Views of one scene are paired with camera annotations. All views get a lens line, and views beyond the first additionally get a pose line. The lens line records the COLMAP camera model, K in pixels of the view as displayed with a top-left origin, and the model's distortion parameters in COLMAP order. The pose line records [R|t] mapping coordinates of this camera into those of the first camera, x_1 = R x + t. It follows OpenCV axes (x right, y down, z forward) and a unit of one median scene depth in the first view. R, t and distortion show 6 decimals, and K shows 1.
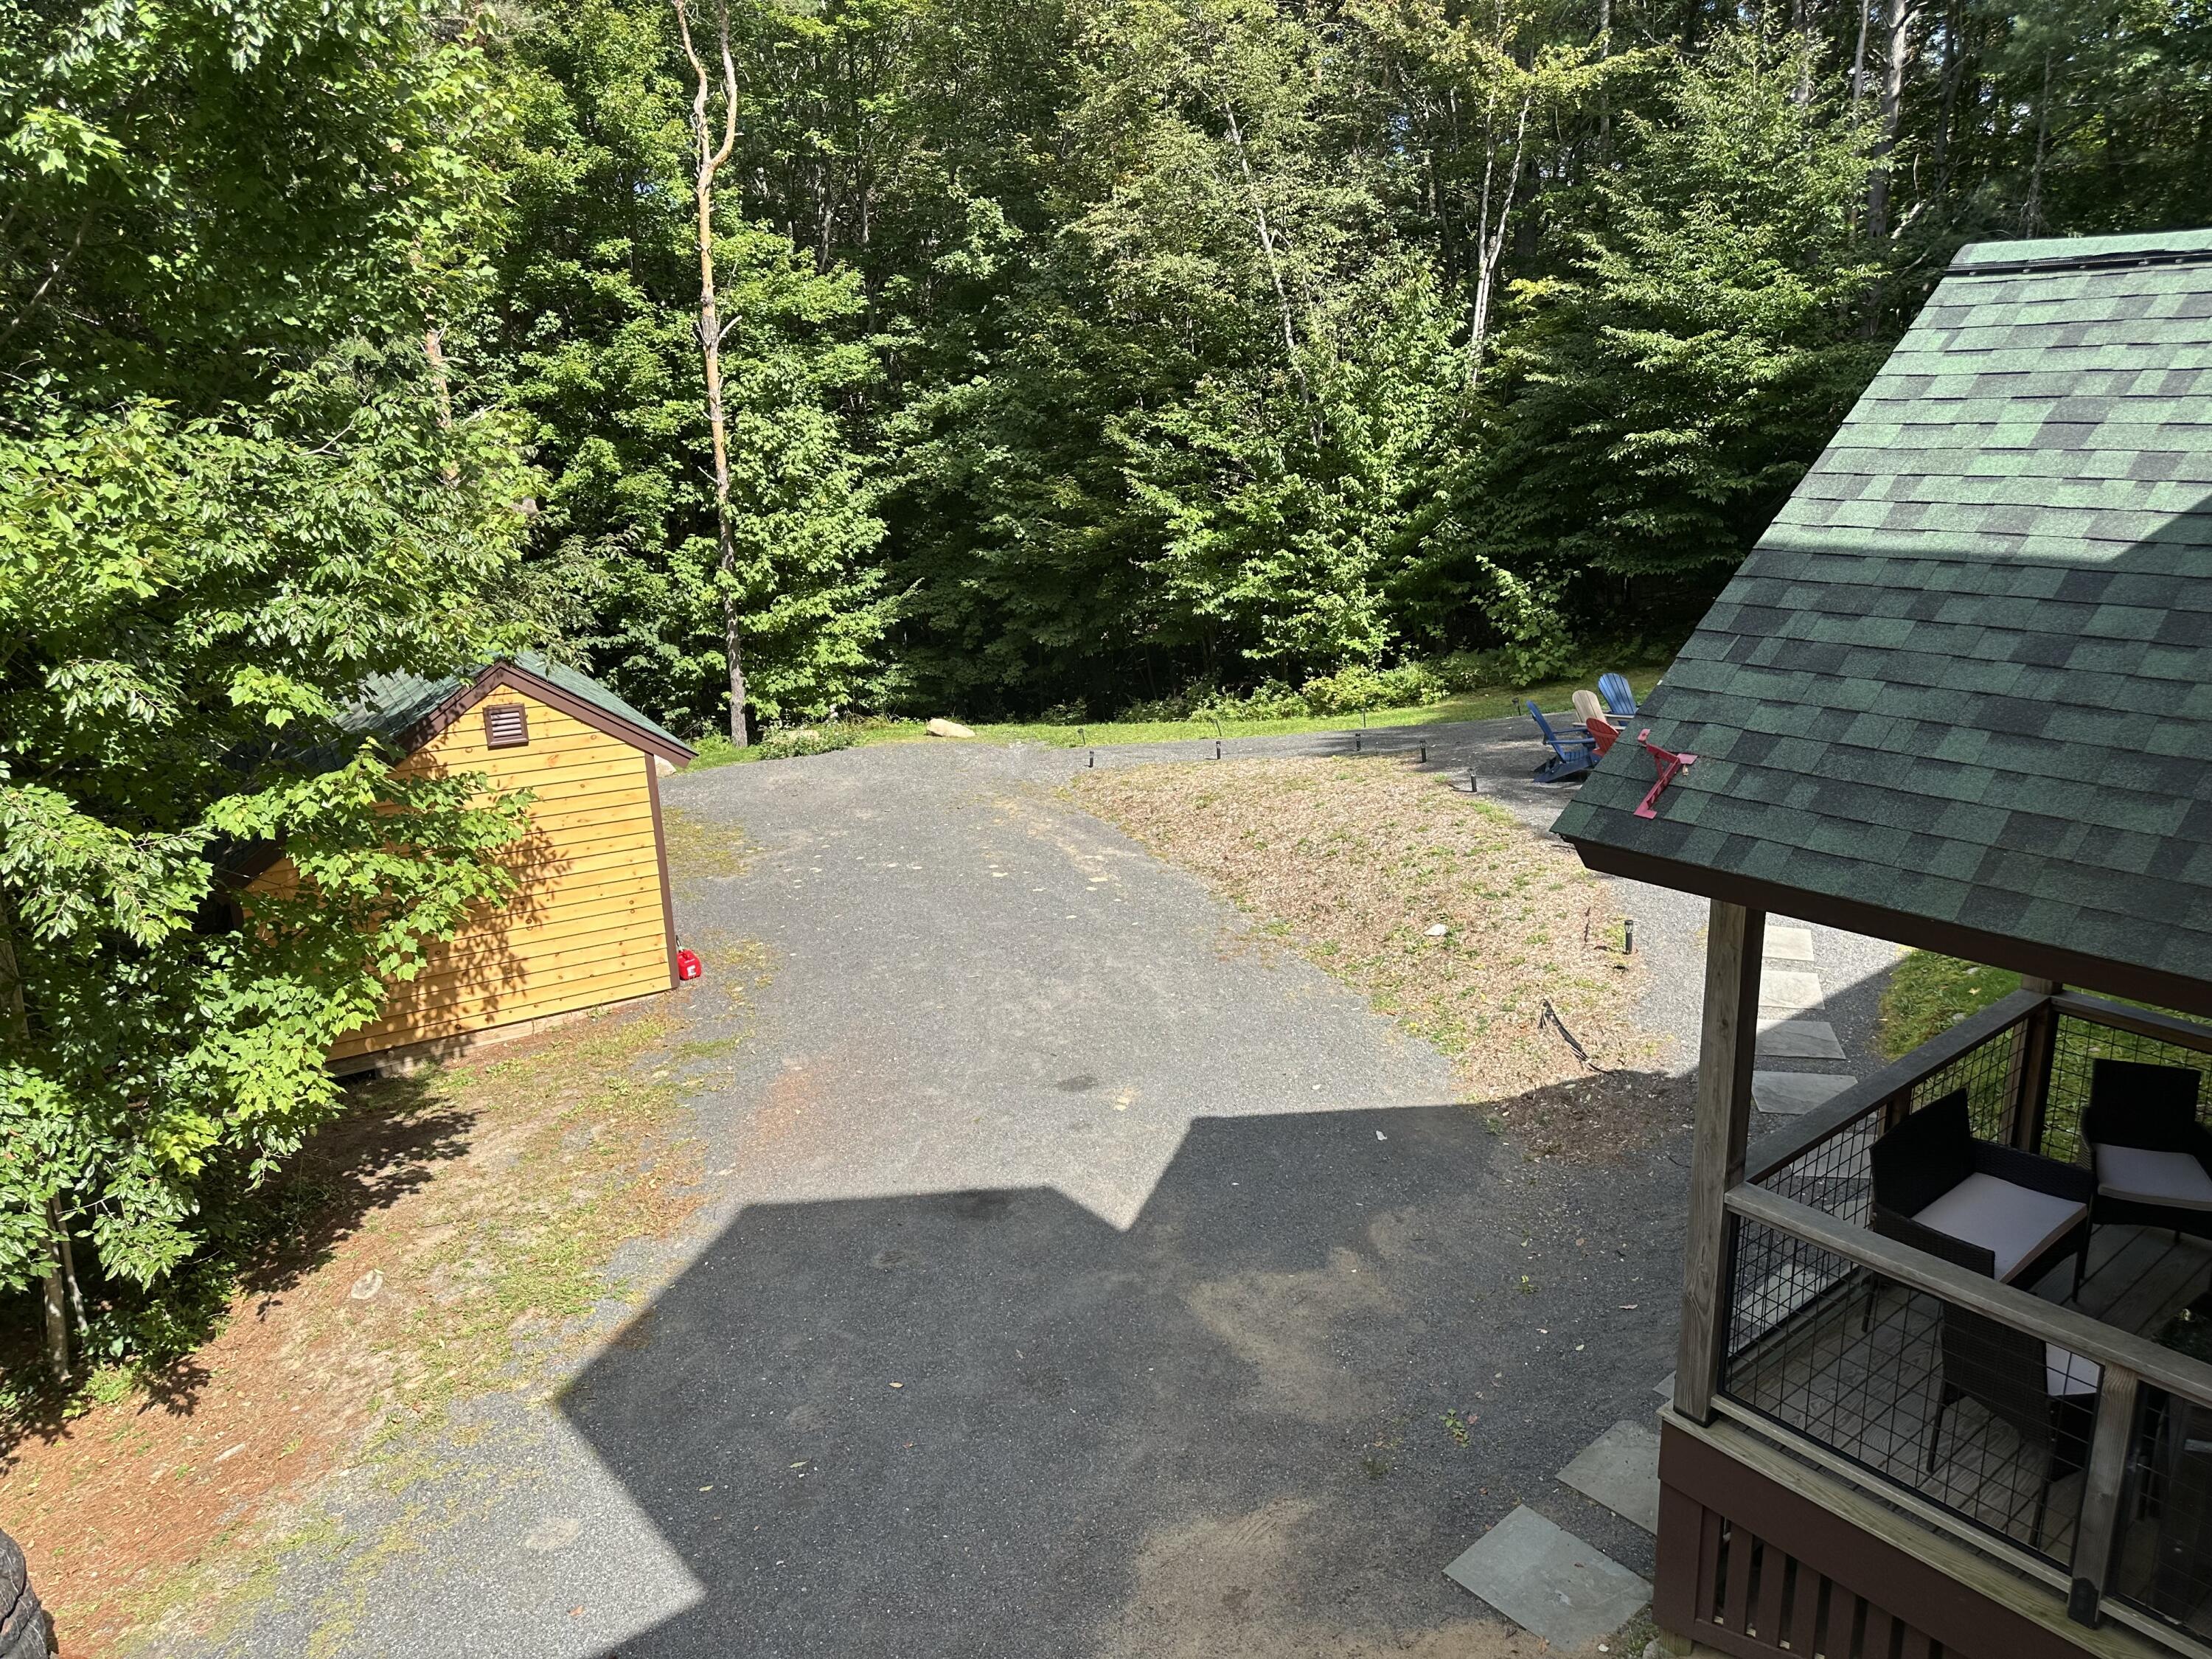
lens RADIAL K [[1569.8, 0, 1095.5], [0, 1569.8, 832.1], [0, 0, 1]] dist [0.052927, -0.079511]
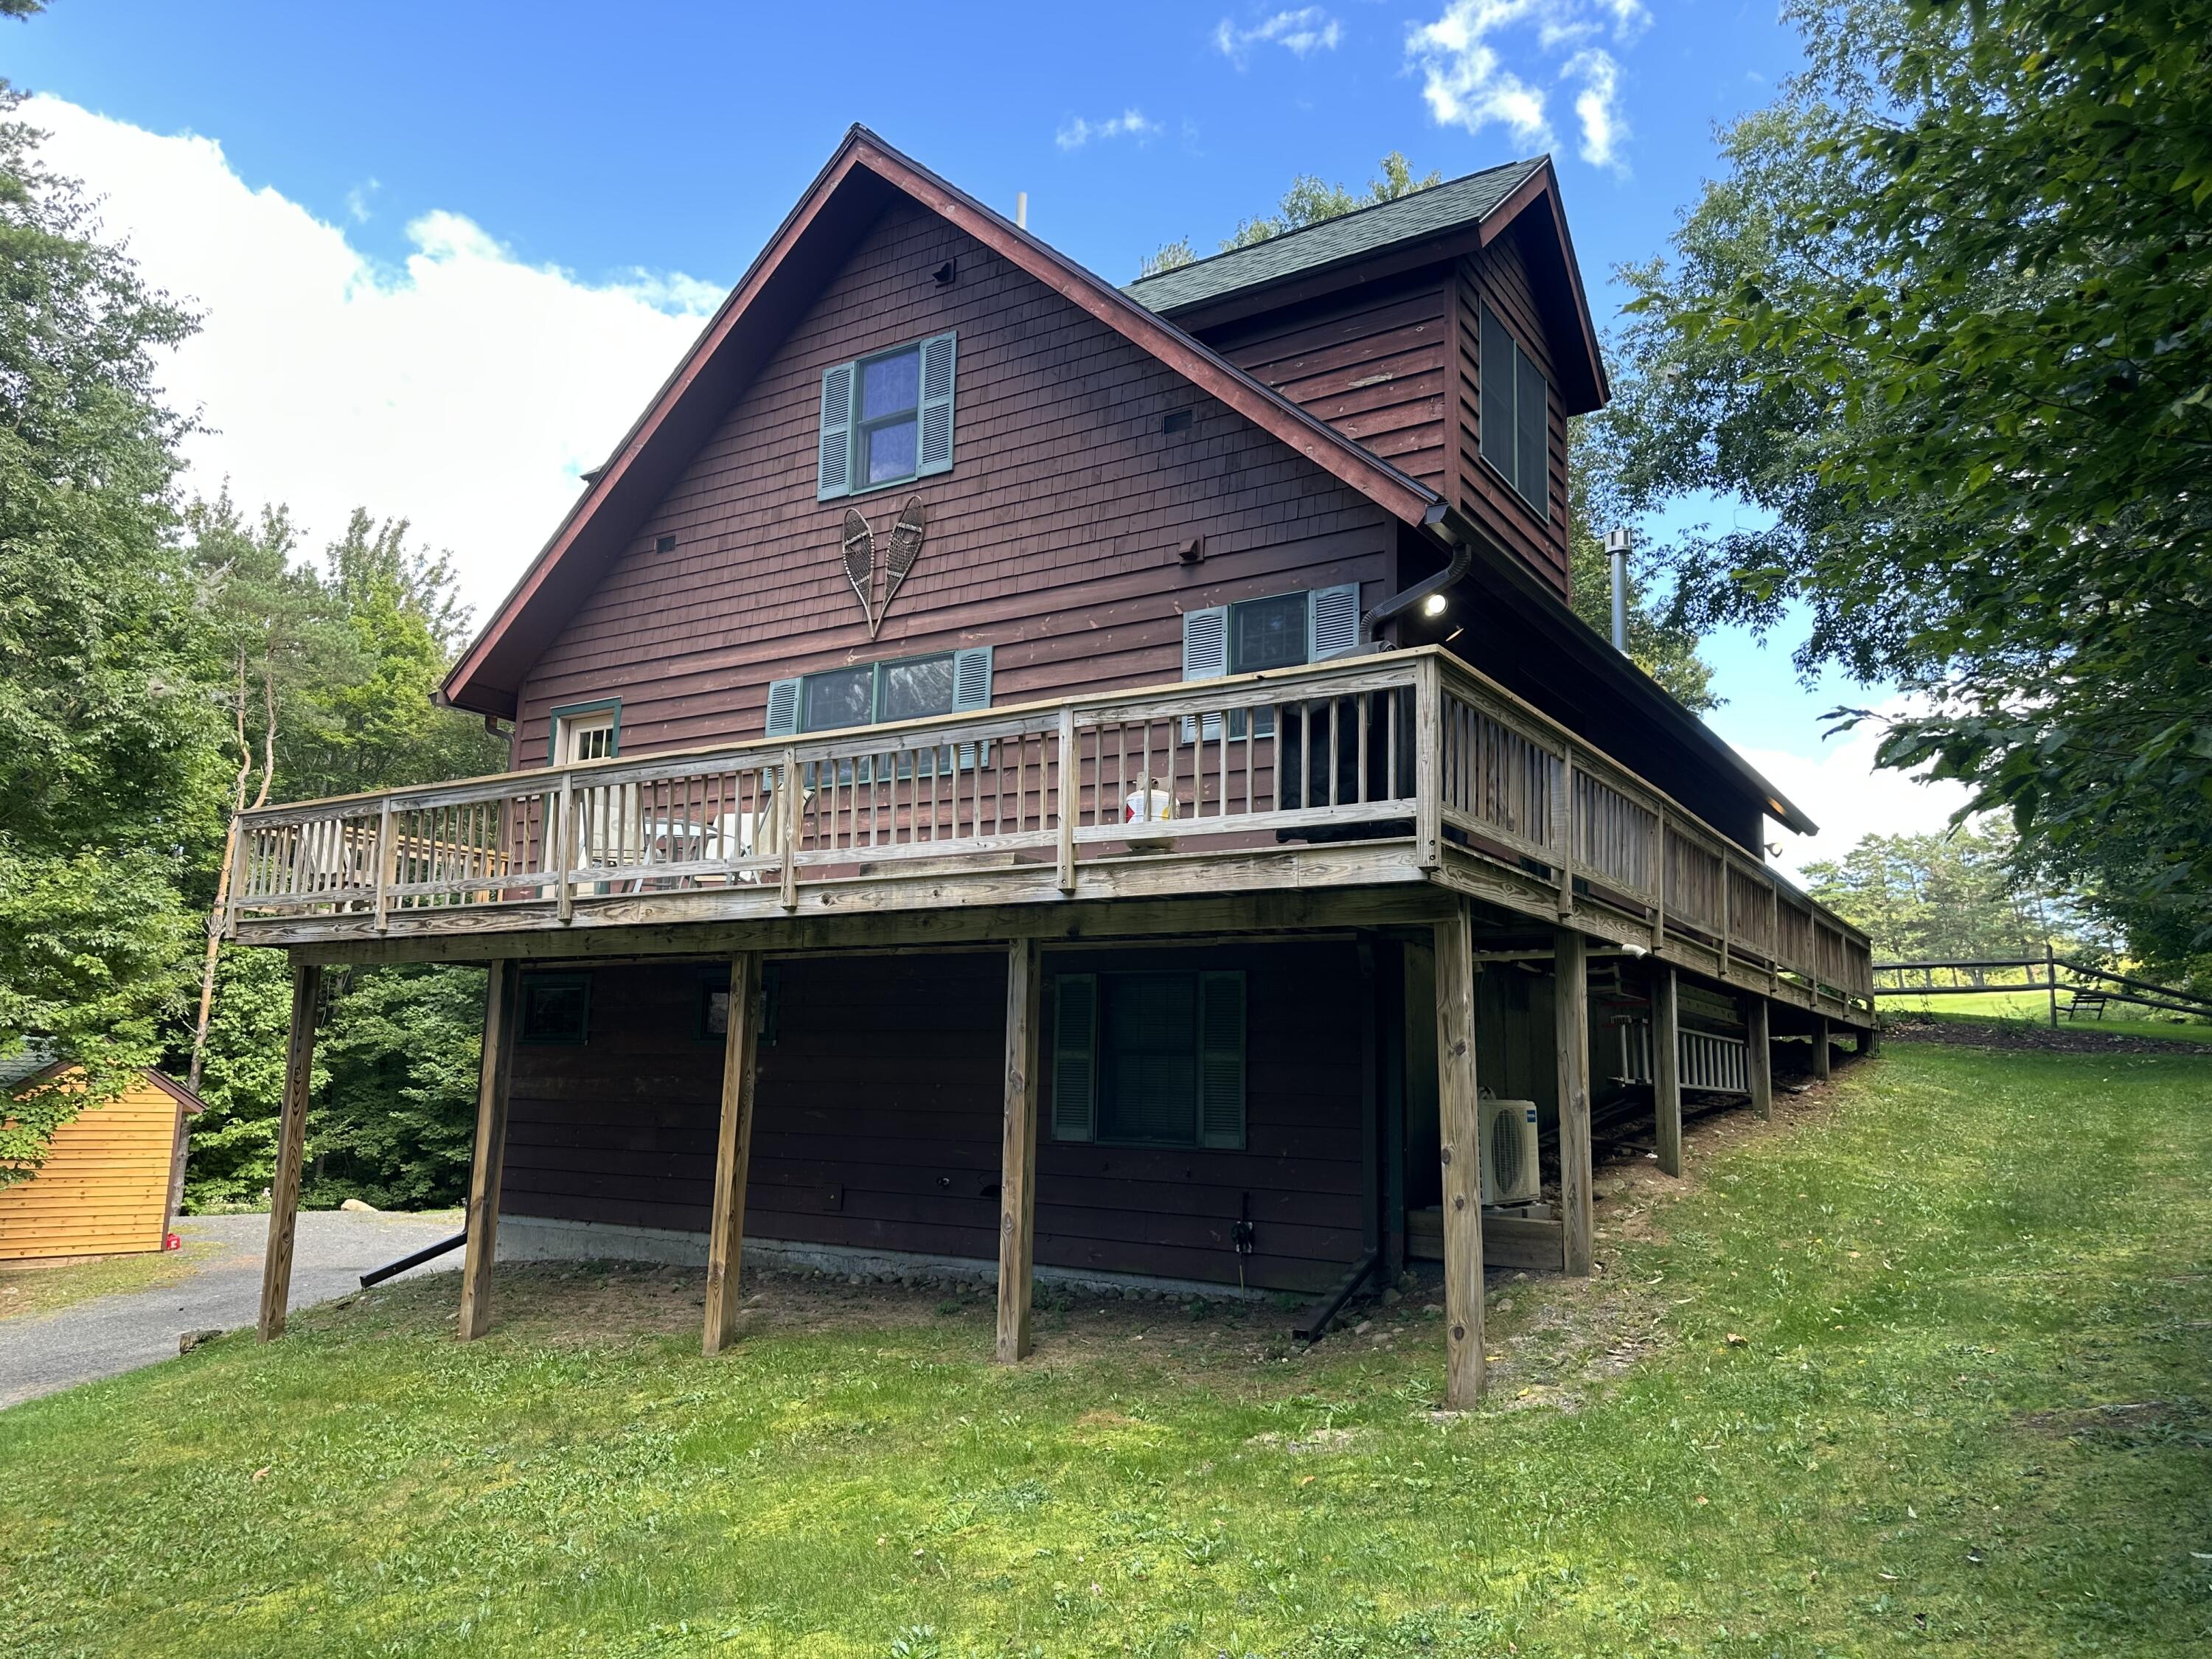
lens RADIAL K [[1569.8, 0, 1103.5], [0, 1569.8, 811.1], [0, 0, 1]] dist [0.052927, -0.079511]
pose [[0.946469, 0.107385, 0.304410, 0.061567], [0.036589, 0.901275, -0.431700, 0.239619], [-0.320715, 0.419729, 0.849099, -0.503936]]
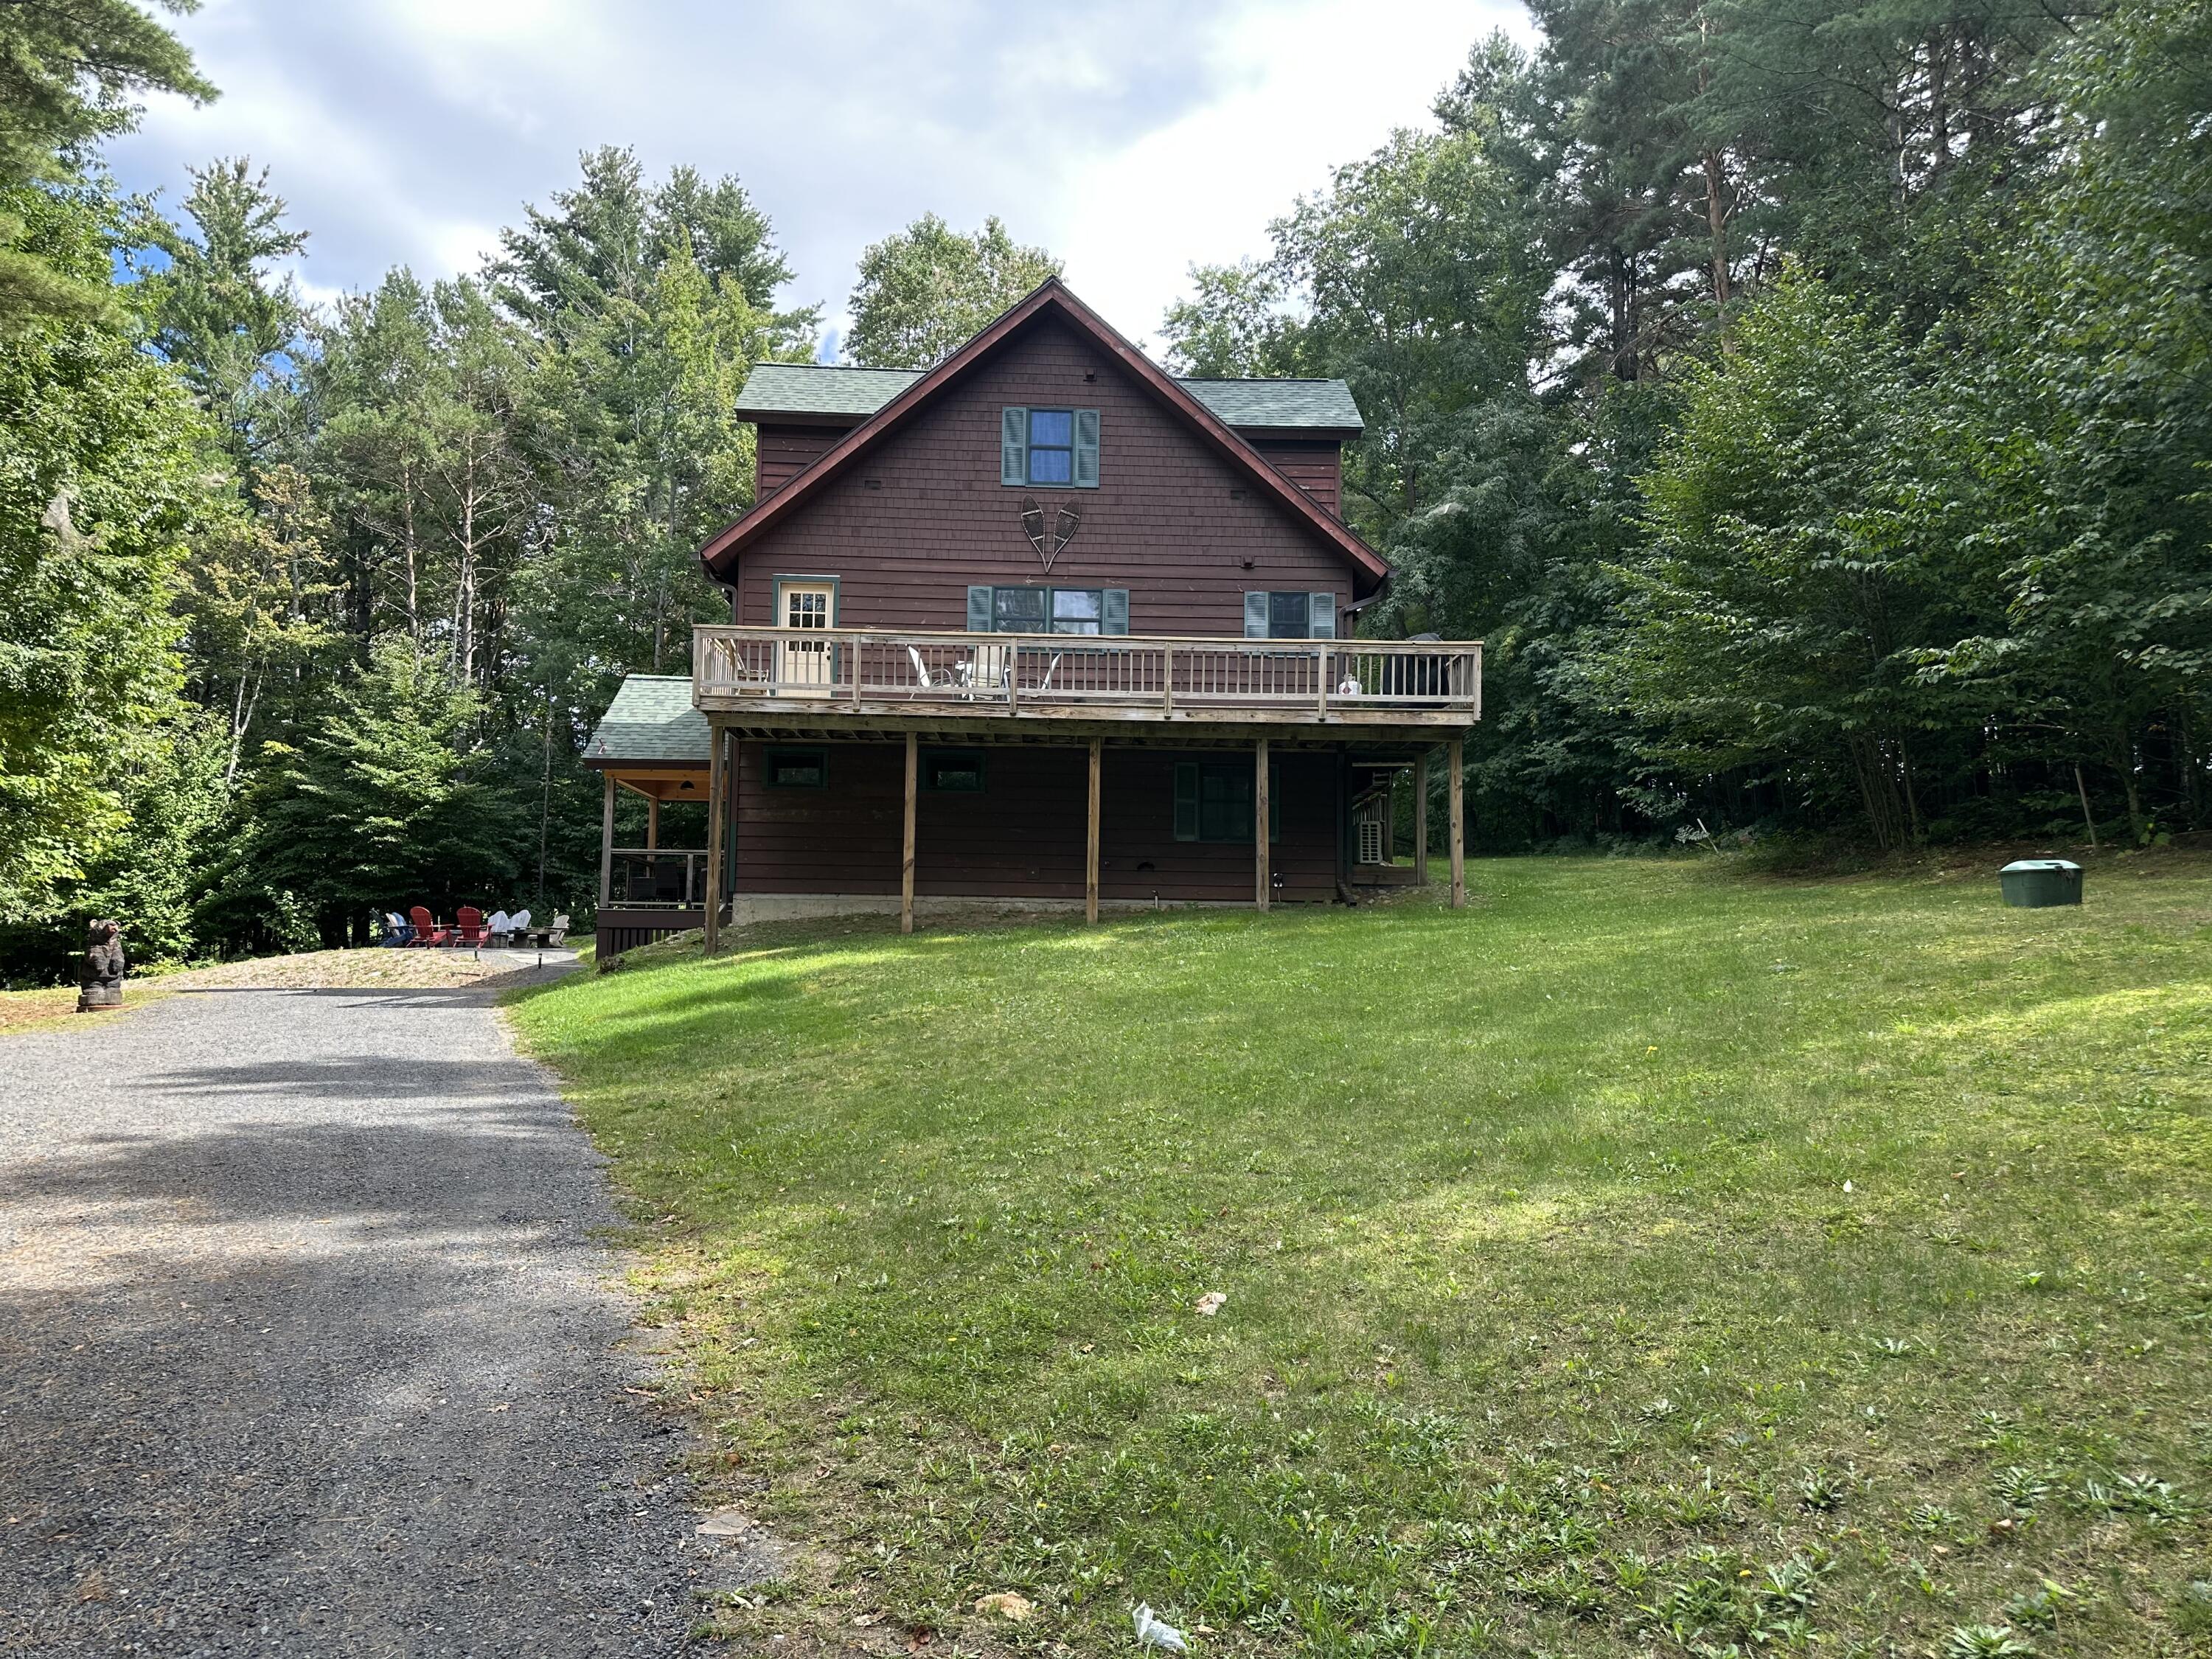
lens RADIAL K [[1569.8, 0, 1108.3], [0, 1569.8, 843.4], [0, 0, 1]] dist [0.052927, -0.079511]
pose [[0.598970, 0.113489, 0.792688, -0.492275], [0.186391, 0.942957, -0.275844, 0.363499], [-0.778776, 0.312972, 0.543650, -0.544956]]
